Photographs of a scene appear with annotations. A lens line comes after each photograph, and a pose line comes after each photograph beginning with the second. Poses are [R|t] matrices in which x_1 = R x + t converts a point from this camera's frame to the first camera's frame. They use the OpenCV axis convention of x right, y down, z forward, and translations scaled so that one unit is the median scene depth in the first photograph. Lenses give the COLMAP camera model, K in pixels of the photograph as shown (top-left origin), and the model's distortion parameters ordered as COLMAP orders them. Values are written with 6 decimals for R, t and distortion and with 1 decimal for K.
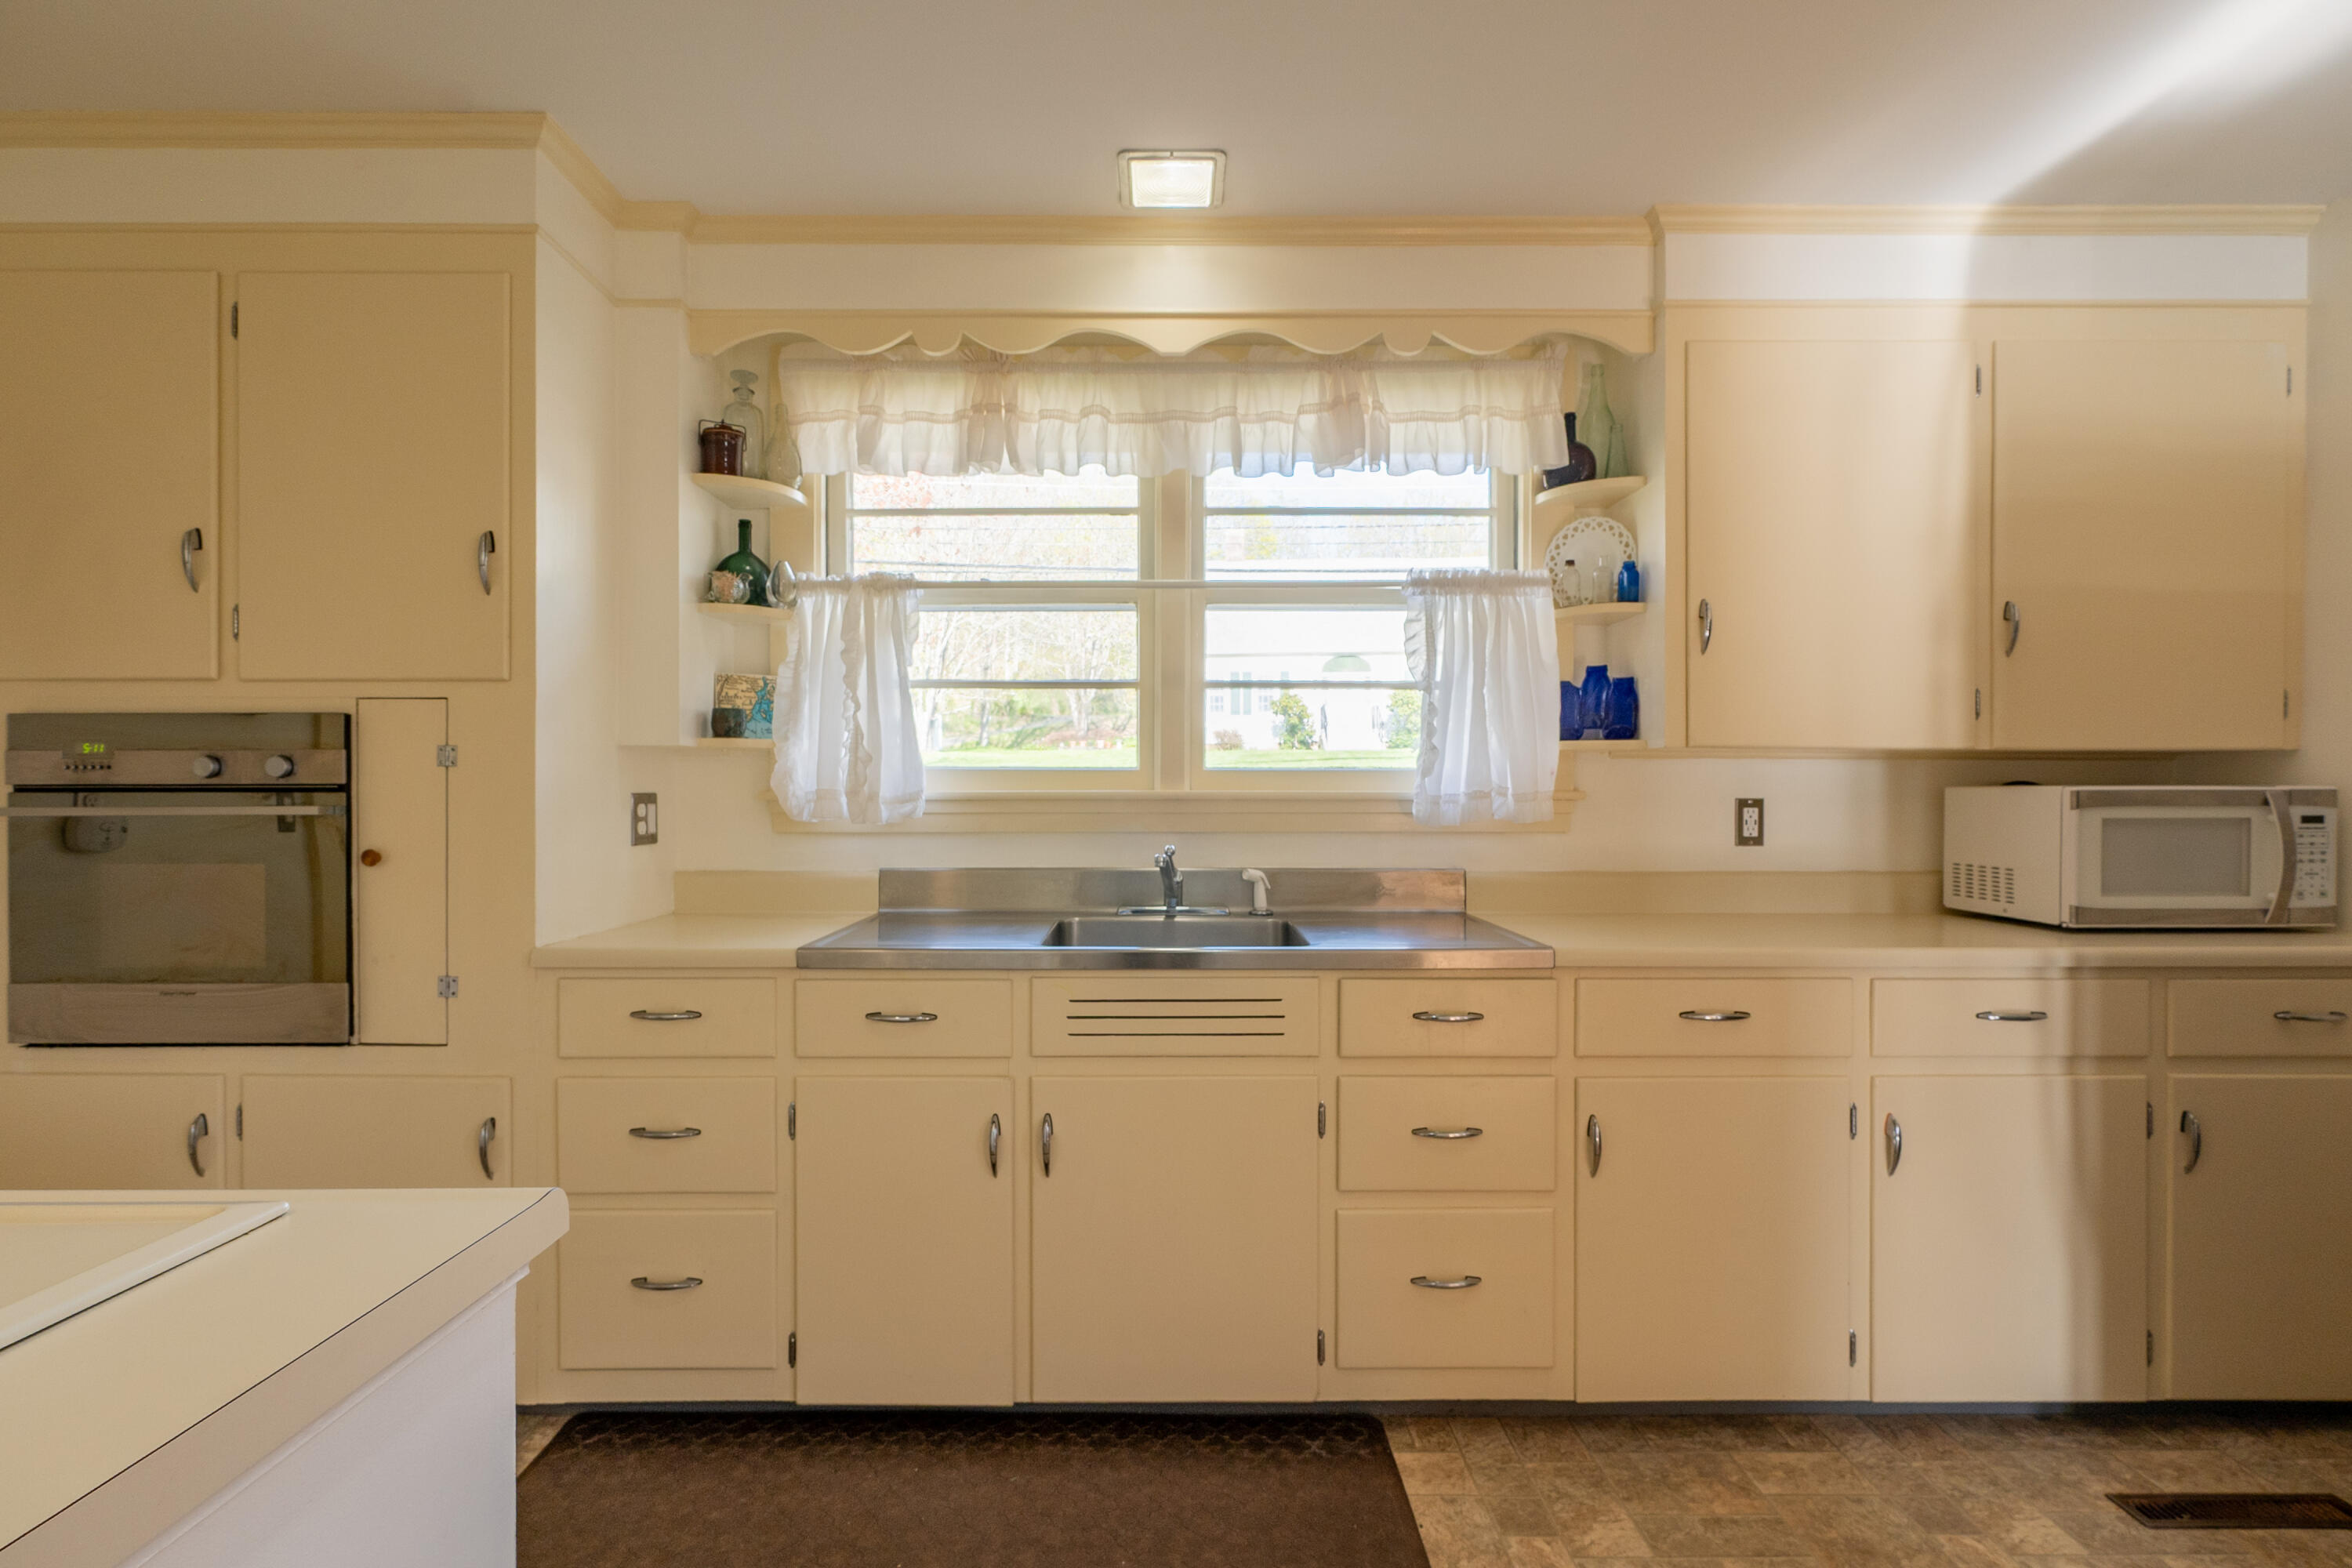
lens RADIAL K [[1173.9, 0, 1171.6], [0, 1173.9, 791.0], [0, 0, 1]] dist [0.000252, 0.001145]
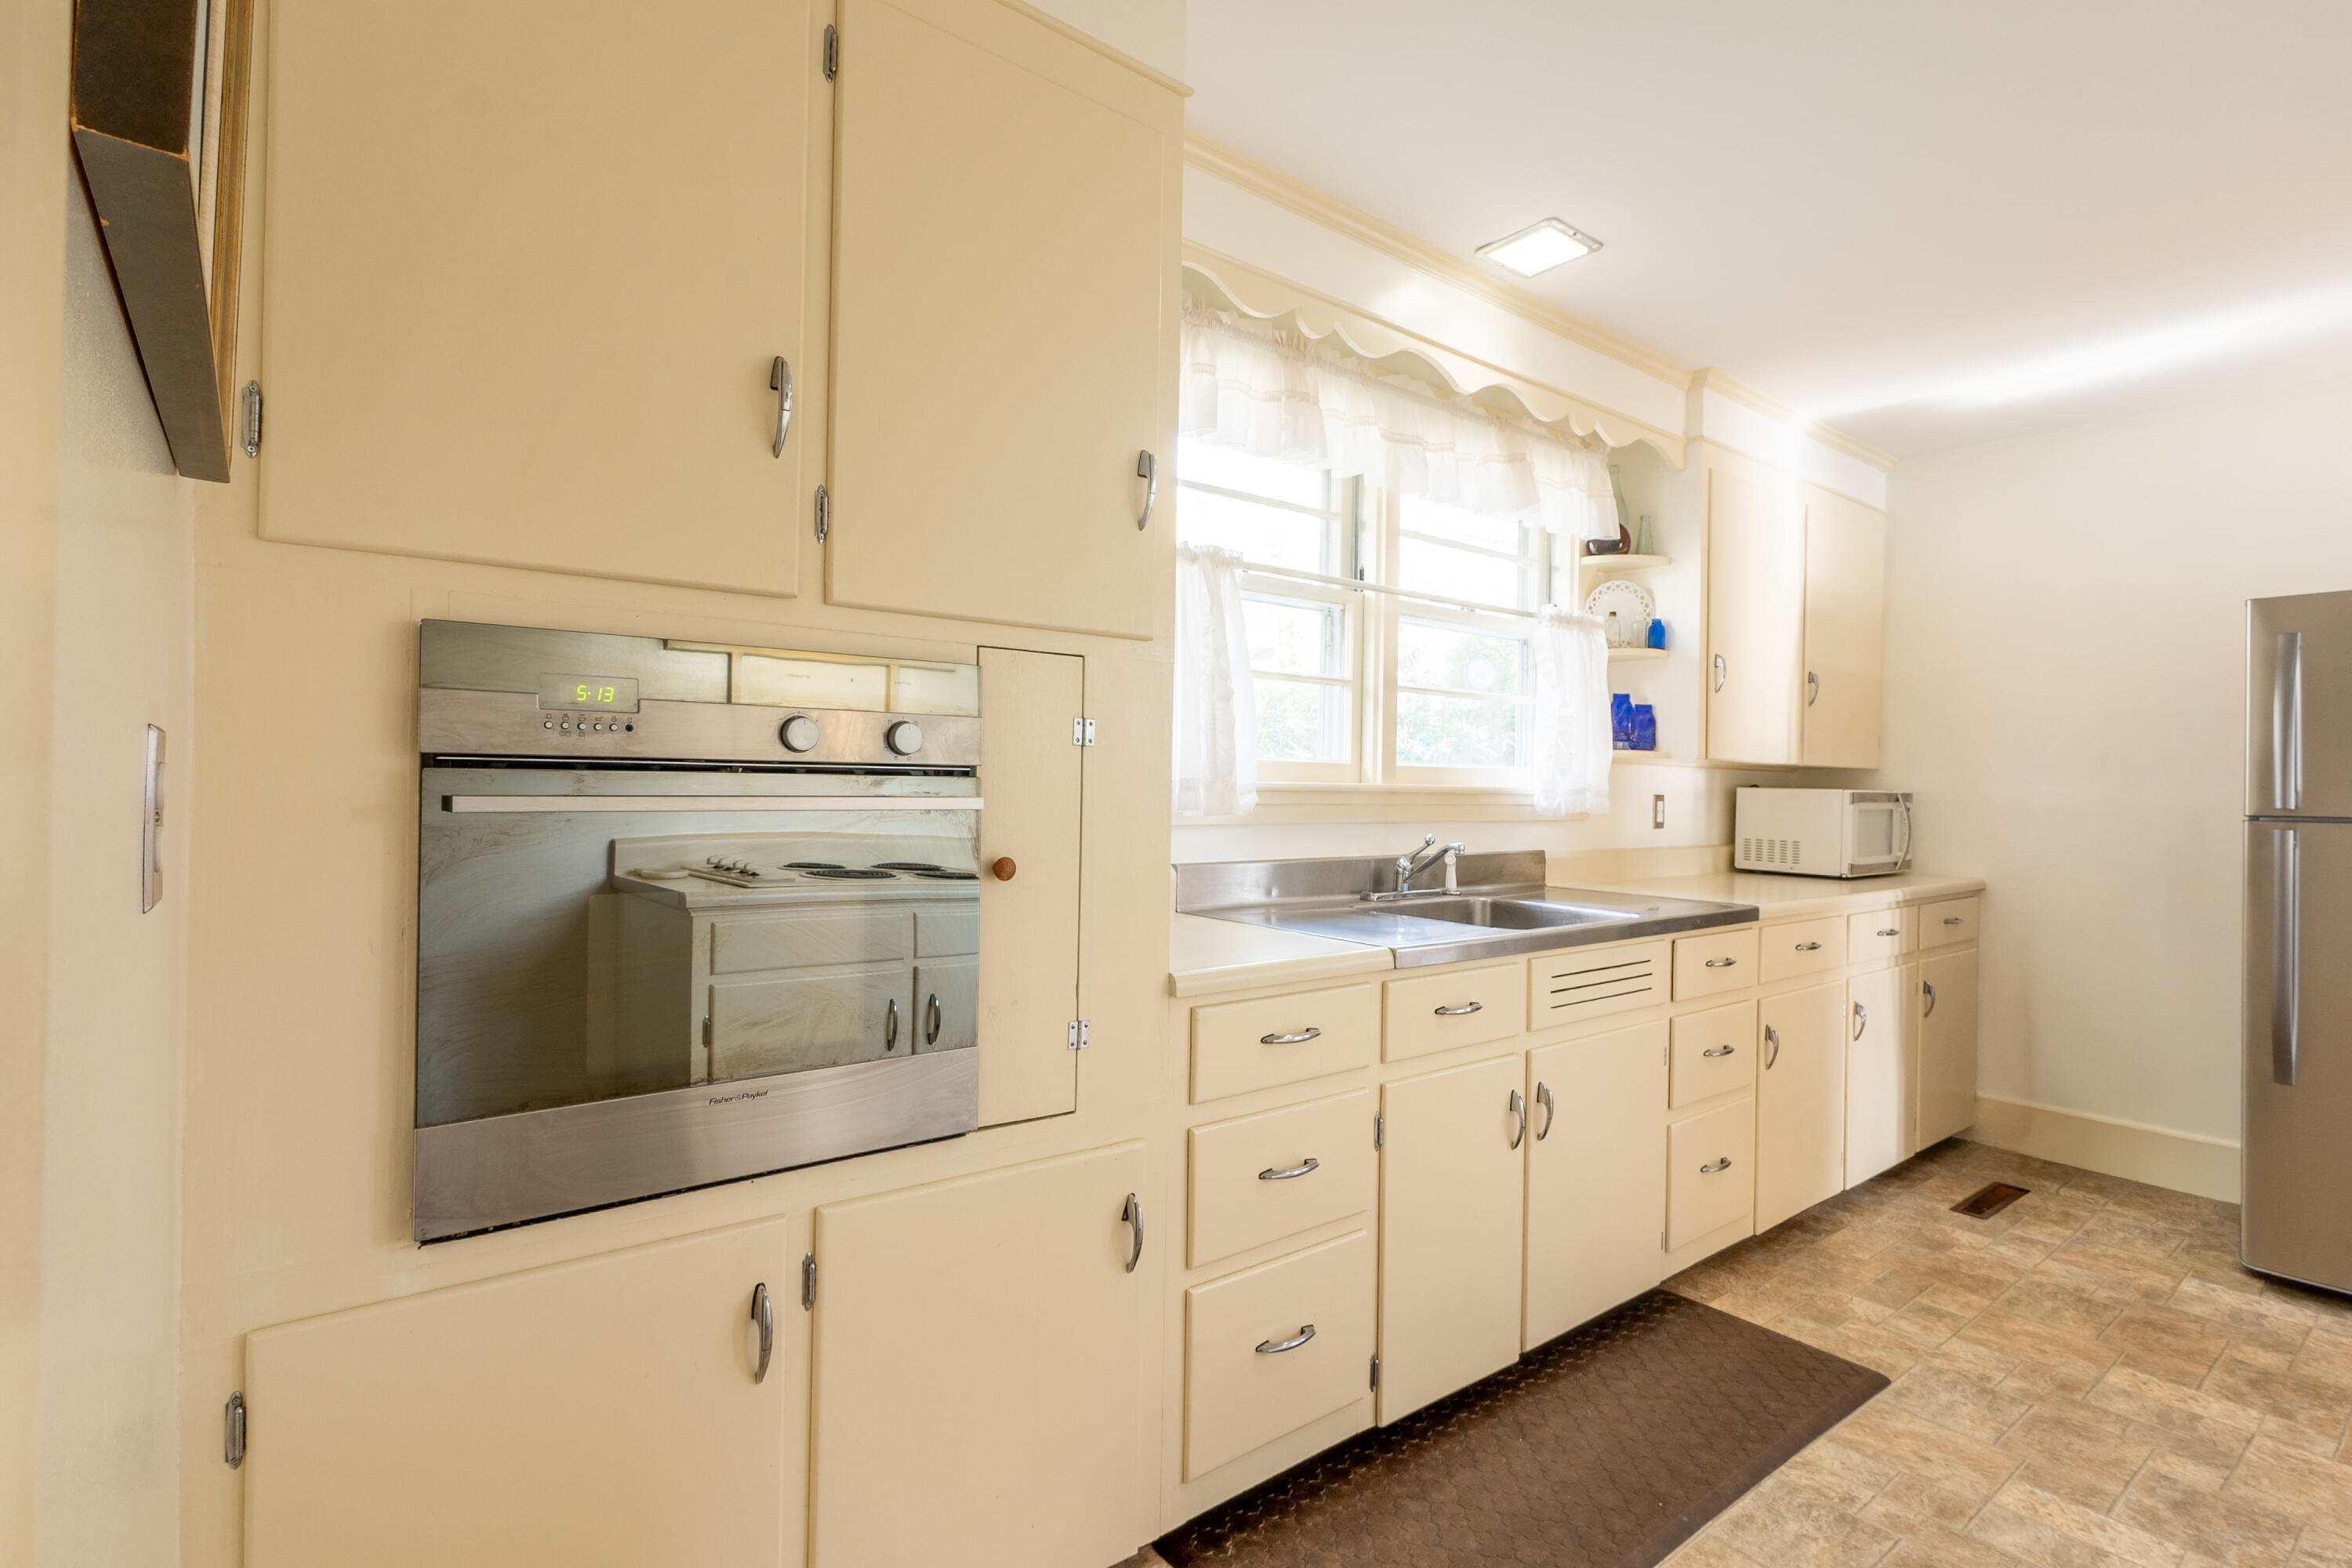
lens RADIAL K [[1153.5, 0, 1172.2], [0, 1153.5, 777.4], [0, 0, 1]] dist [0.001351, 0.000780]
pose [[0.777798, 0.016307, 0.628302, -0.943317], [-0.016721, 0.999846, -0.005251, 0.002580], [-0.628291, -0.006421, 0.777952, 0.344168]]
